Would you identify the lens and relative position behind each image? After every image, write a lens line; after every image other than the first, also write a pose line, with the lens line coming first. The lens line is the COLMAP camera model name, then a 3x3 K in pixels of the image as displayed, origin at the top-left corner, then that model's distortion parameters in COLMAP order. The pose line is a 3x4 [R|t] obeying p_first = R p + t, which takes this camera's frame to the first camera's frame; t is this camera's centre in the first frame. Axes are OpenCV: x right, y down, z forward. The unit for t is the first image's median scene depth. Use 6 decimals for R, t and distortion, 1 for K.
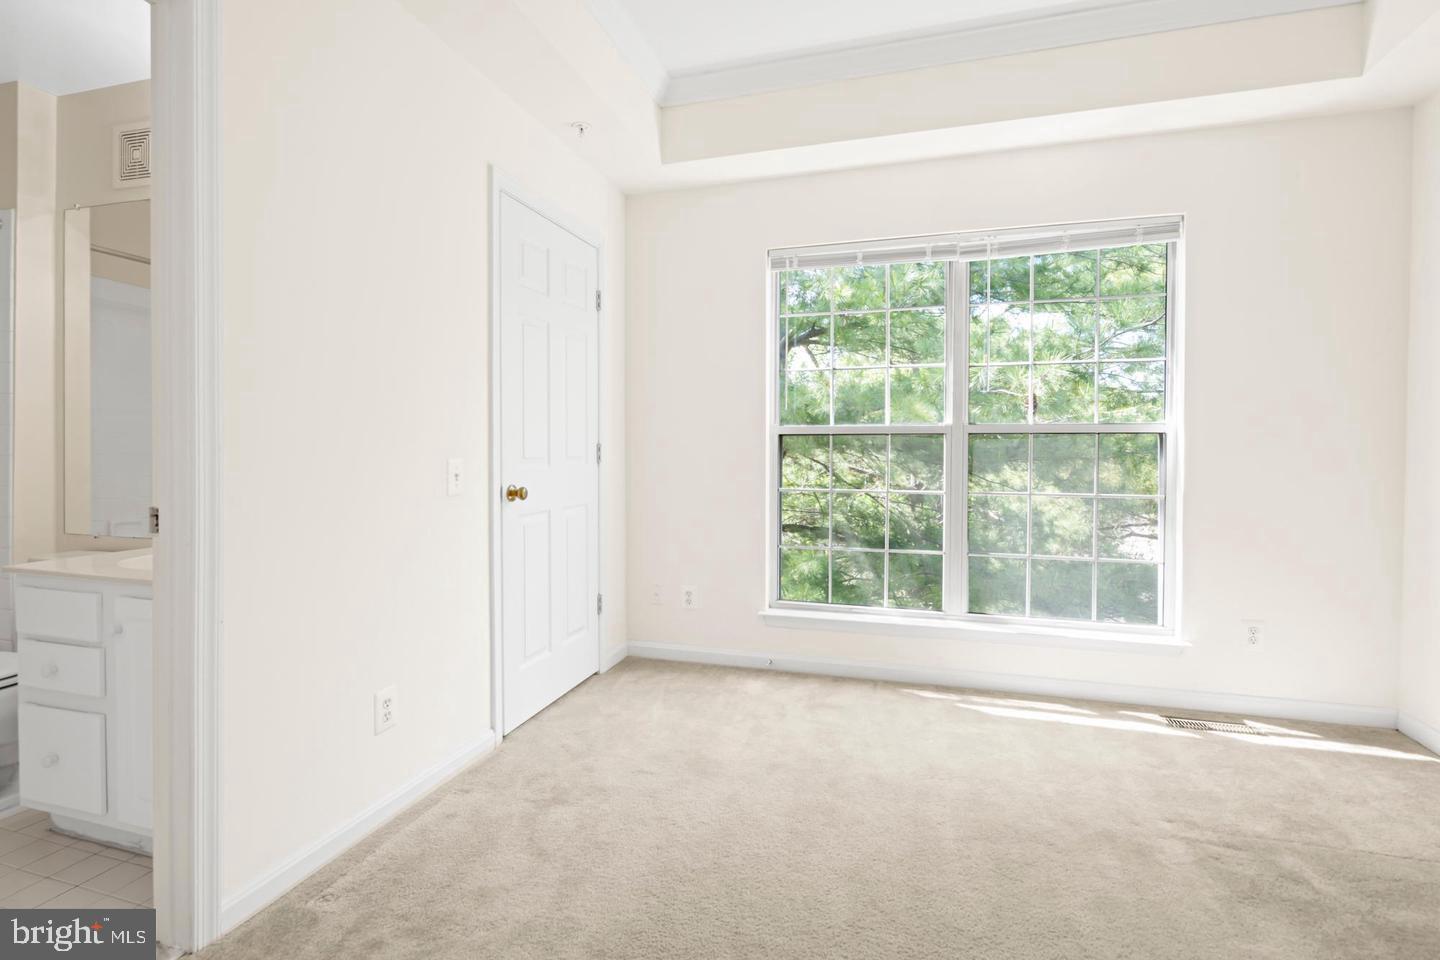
lens RADIAL K [[699.9, 0, 713.4], [0, 699.9, 461.6], [0, 0, 1]] dist [0.001980, -0.000032]
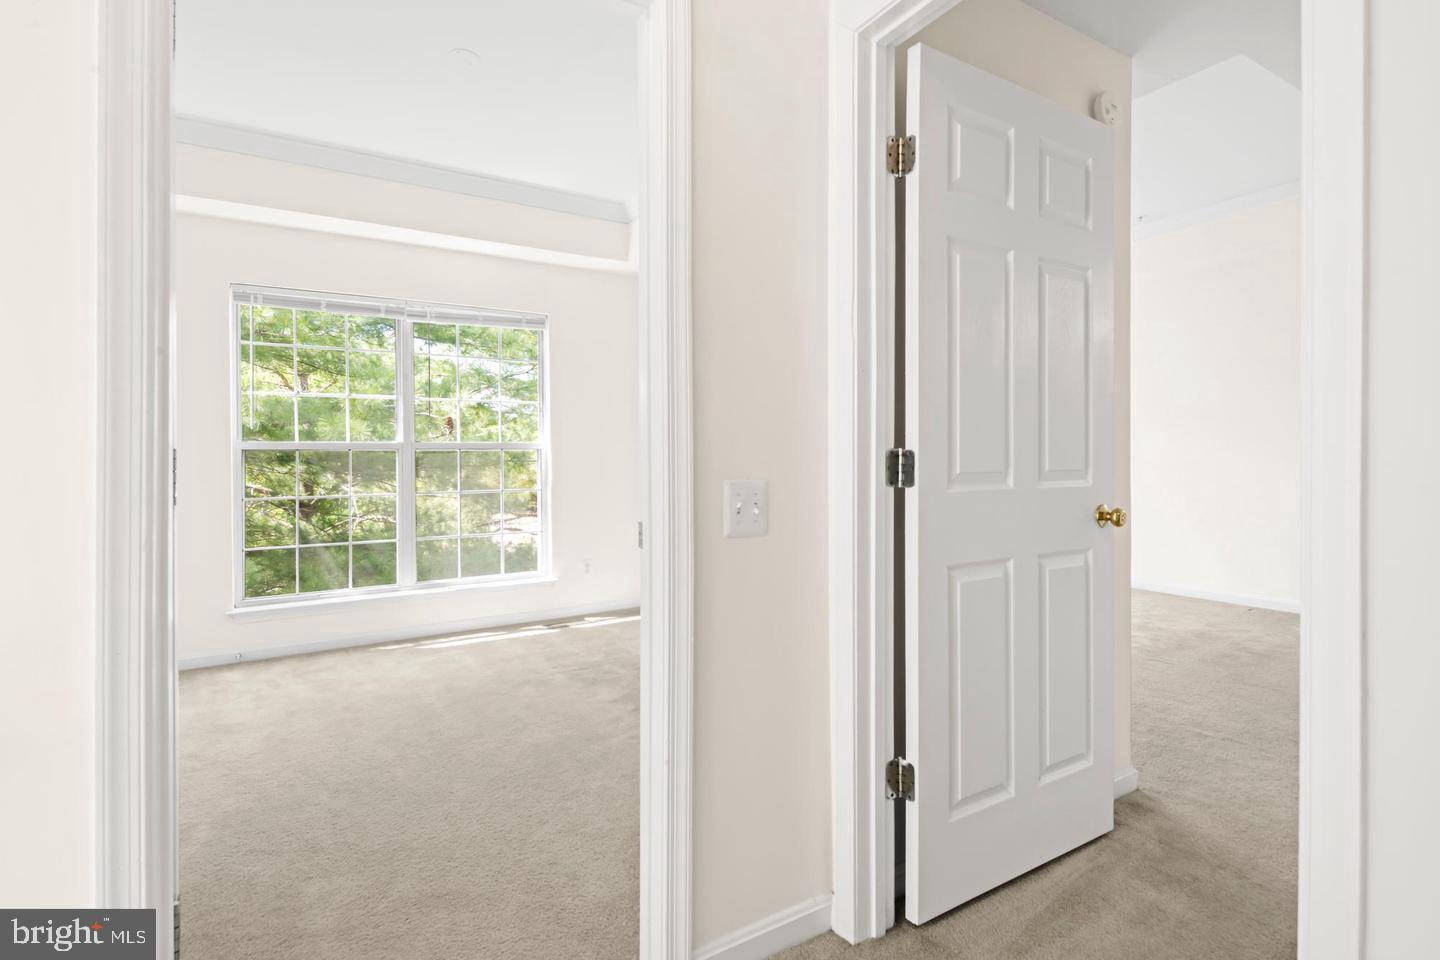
lens RADIAL K [[699.9, 0, 713.4], [0, 699.9, 461.6], [0, 0, 1]] dist [0.001980, -0.000032]
pose [[0.658767, -0.014131, 0.752215, -0.277357], [0.025396, 0.999671, -0.003461, 0.003754], [-0.751919, 0.021383, 0.658909, -0.325561]]
